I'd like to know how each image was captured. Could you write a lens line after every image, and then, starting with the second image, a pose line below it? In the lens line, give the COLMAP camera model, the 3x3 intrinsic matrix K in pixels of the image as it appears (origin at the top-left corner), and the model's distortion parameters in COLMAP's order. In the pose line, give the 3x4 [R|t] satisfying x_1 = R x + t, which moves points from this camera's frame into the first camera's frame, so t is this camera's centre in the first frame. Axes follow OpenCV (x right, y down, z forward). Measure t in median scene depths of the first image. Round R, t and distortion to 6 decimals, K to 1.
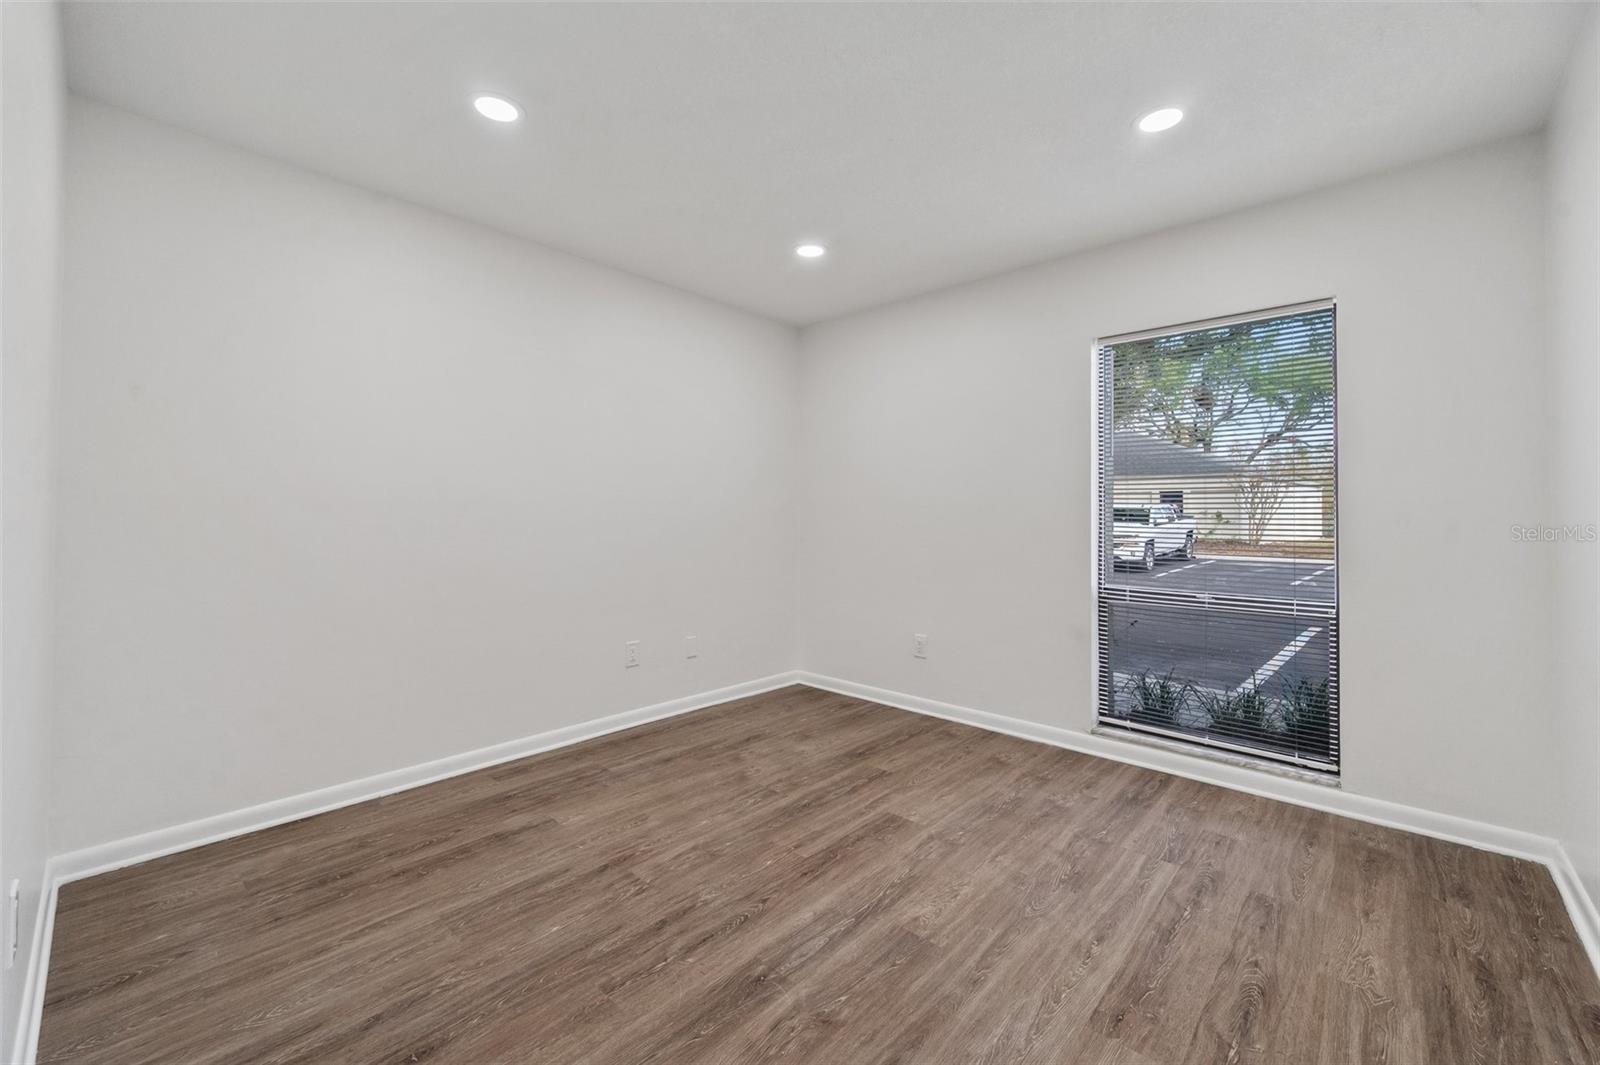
lens RADIAL K [[633.9, 0, 787.2], [0, 633.9, 527.6], [0, 0, 1]] dist [-0.001293, 0.000106]
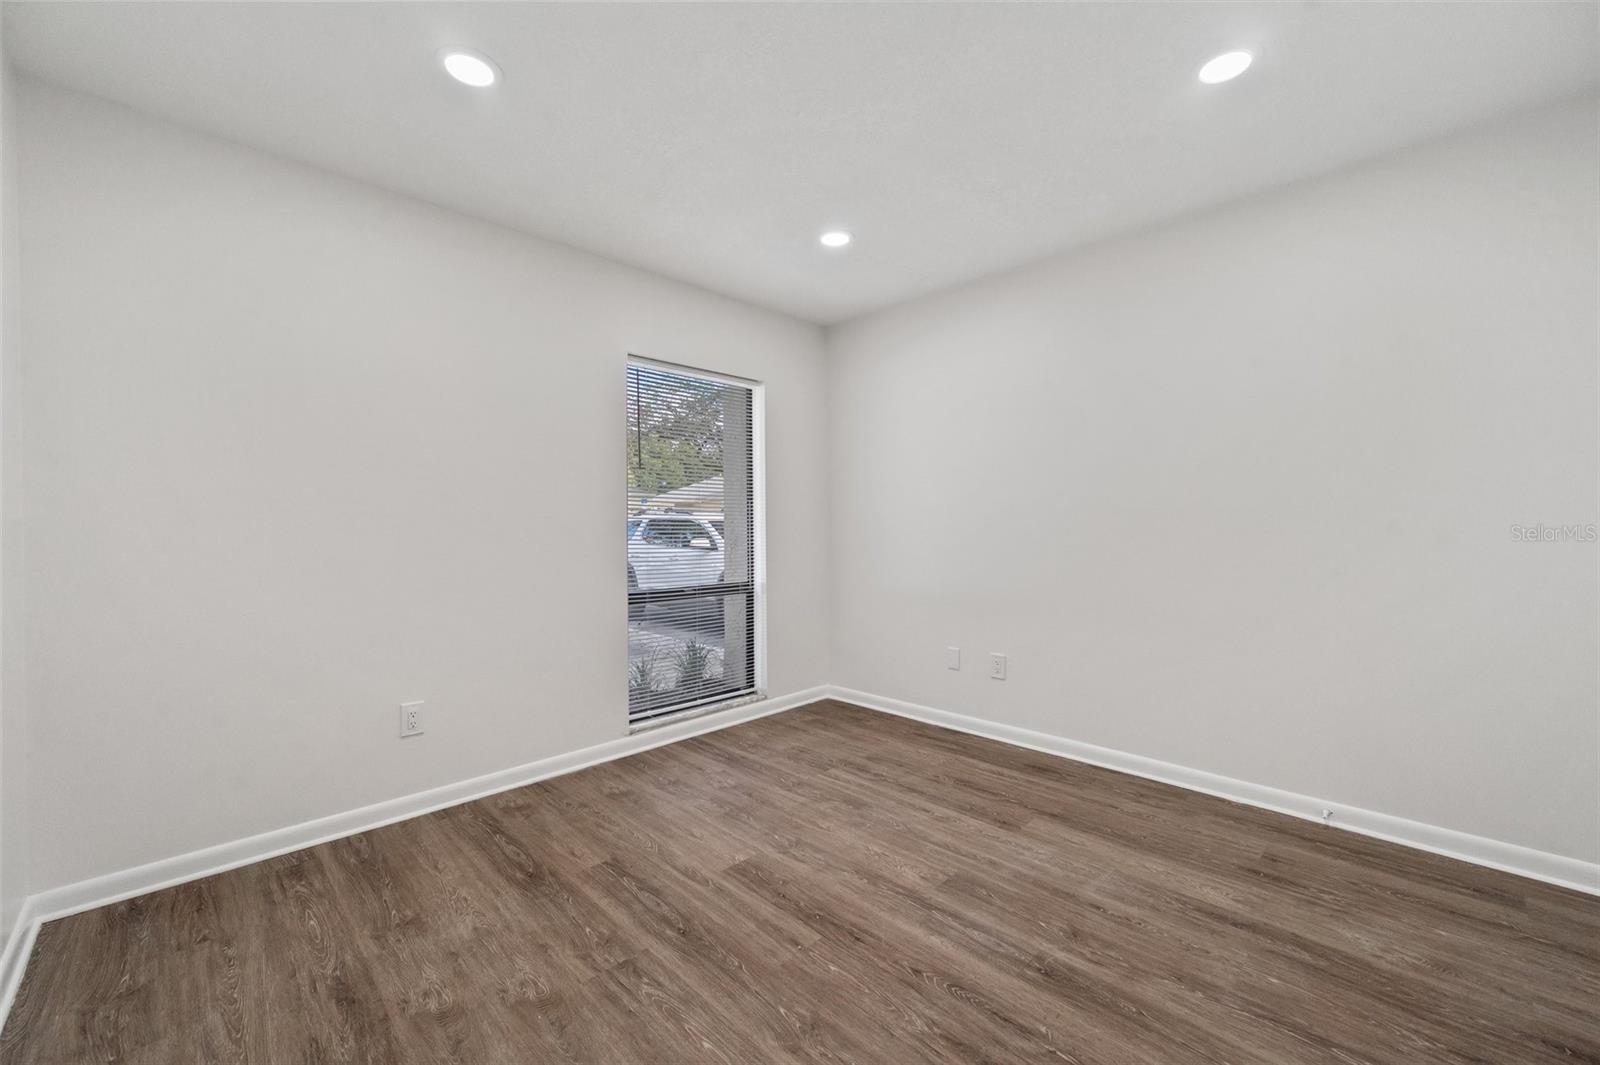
lens RADIAL K [[633.9, 0, 804.4], [0, 633.9, 525.1], [0, 0, 1]] dist [-0.001293, 0.000106]
pose [[0.041612, -0.003166, 0.999129, -0.776965], [0.024089, 0.999707, 0.002165, -0.017104], [-0.998843, 0.023978, 0.041676, 0.955002]]
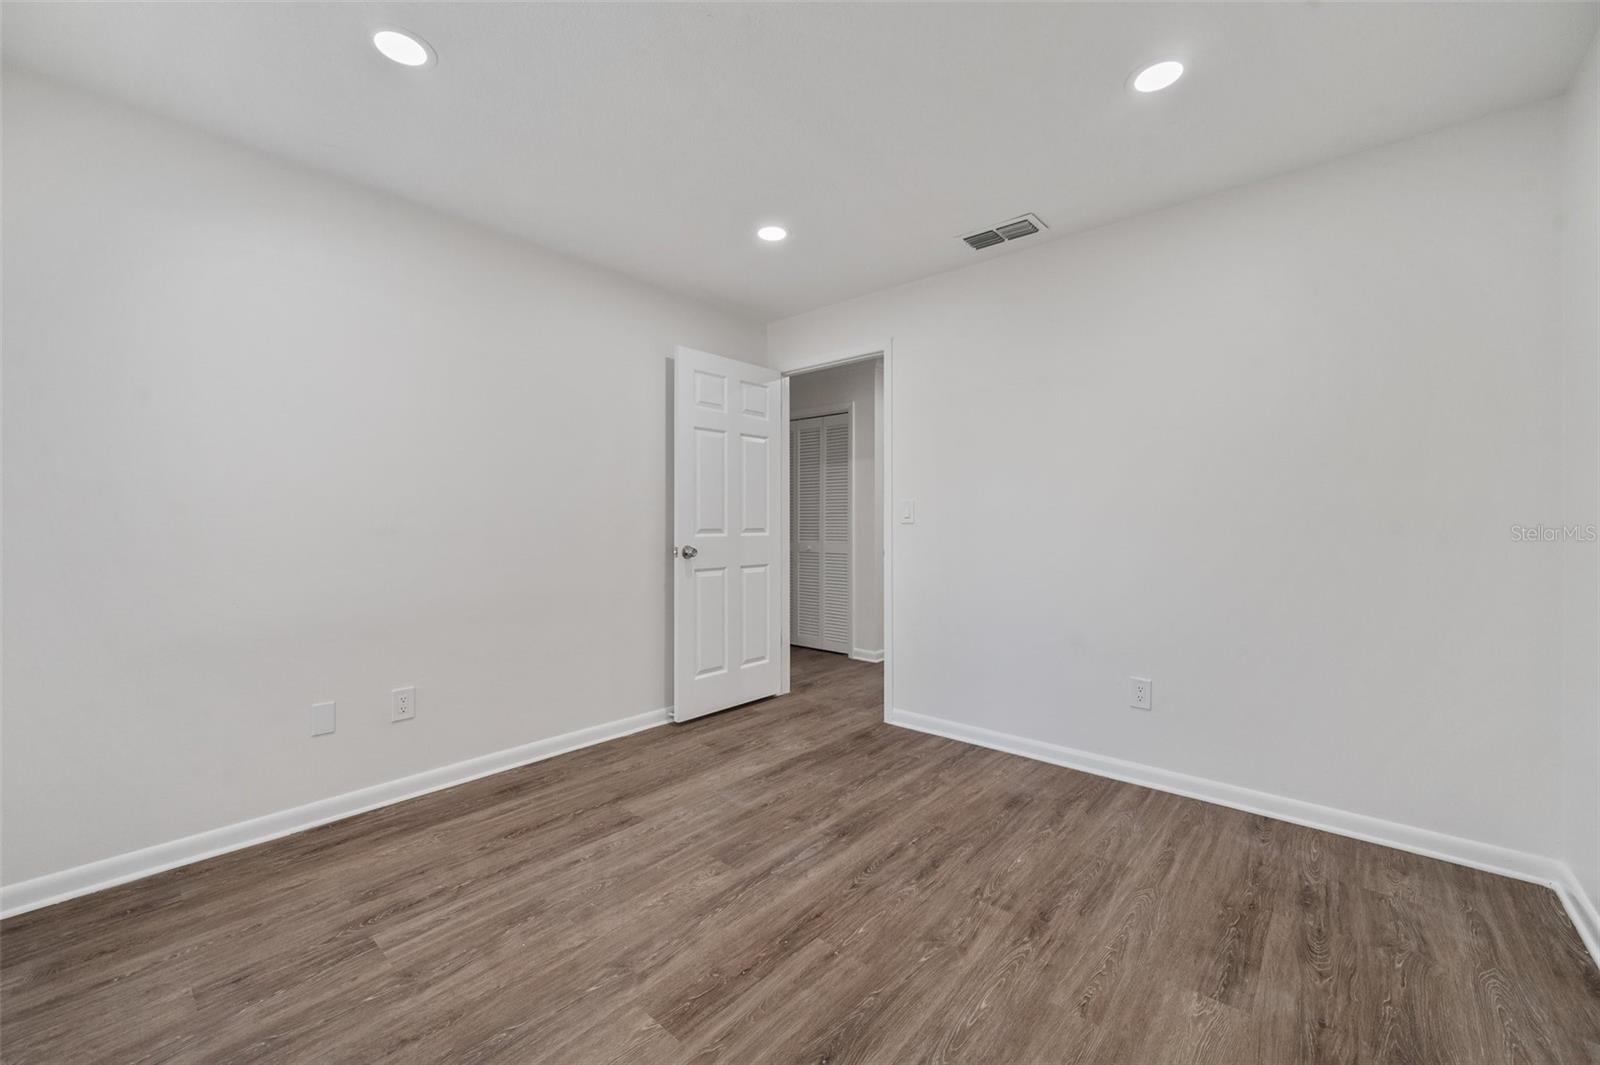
lens RADIAL K [[633.9, 0, 783.9], [0, 633.9, 533.3], [0, 0, 1]] dist [-0.001293, 0.000106]
pose [[-0.999787, -0.003823, -0.020263, 0.090271], [-0.004489, 0.999448, 0.032915, -0.026973], [0.020126, 0.032999, -0.999253, 1.760412]]
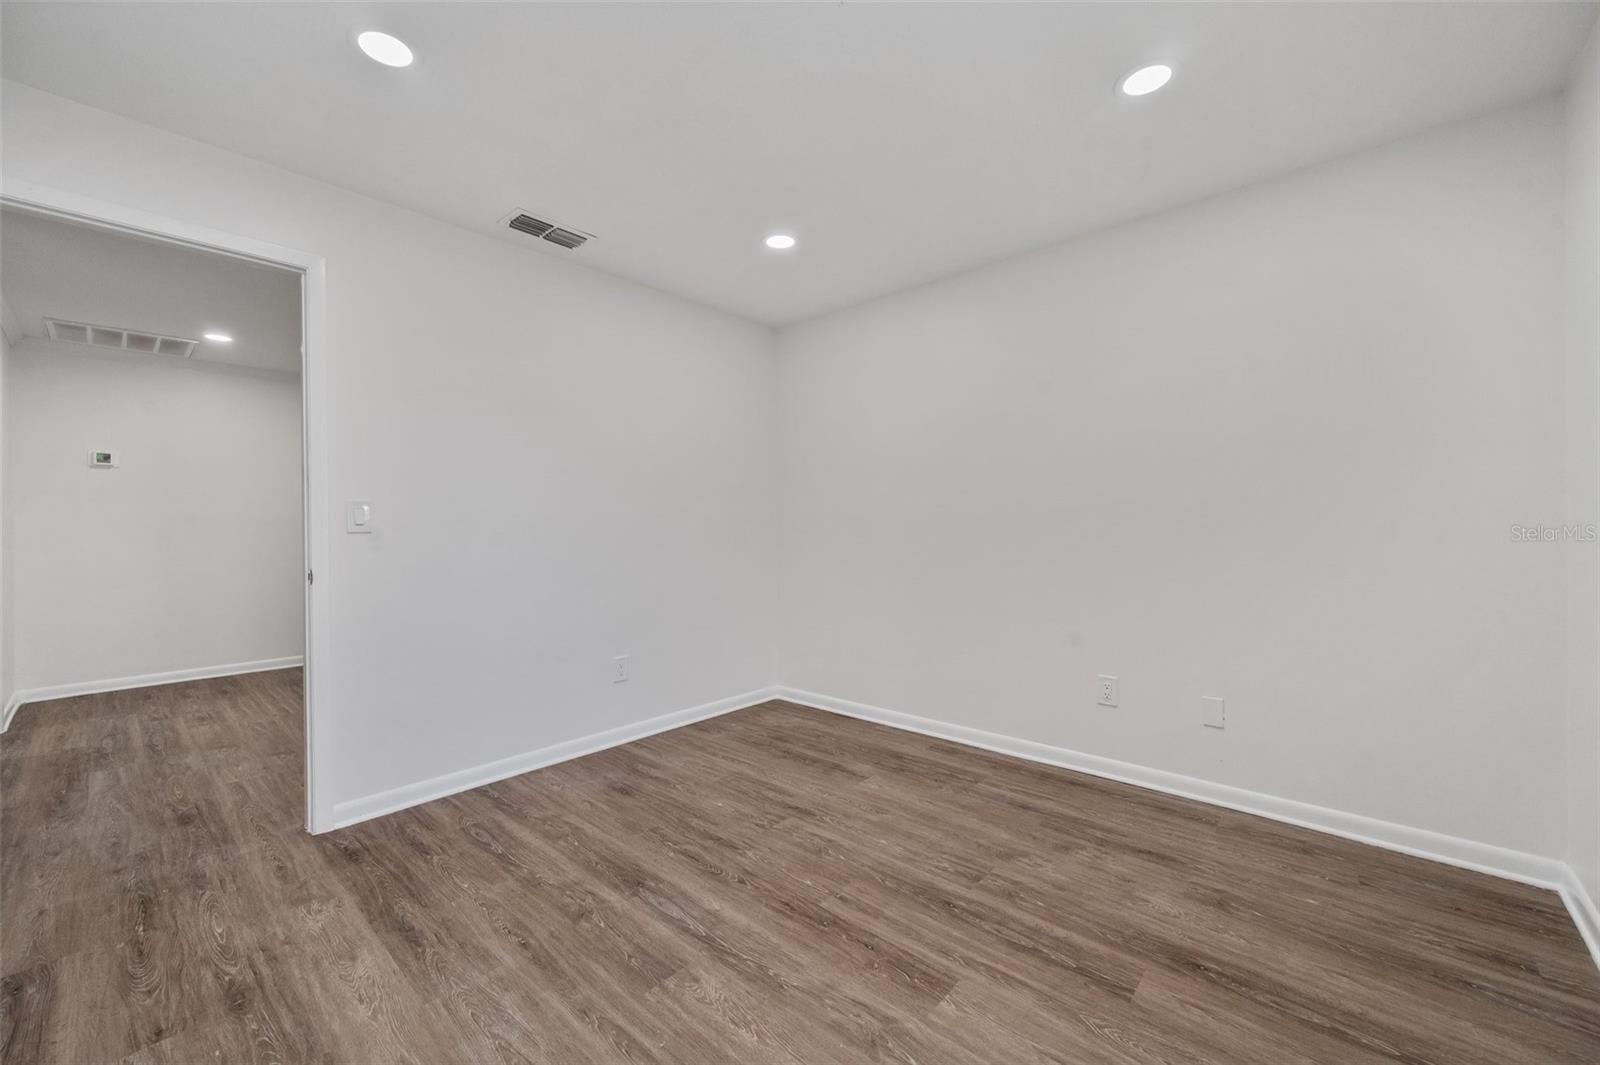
lens RADIAL K [[633.9, 0, 812.4], [0, 633.9, 533.4], [0, 0, 1]] dist [-0.001293, 0.000106]
pose [[0.031531, 0.004760, -0.999491, 0.901878], [-0.006817, 0.999966, 0.004547, -0.007446], [0.999480, 0.006670, 0.031562, 0.938358]]
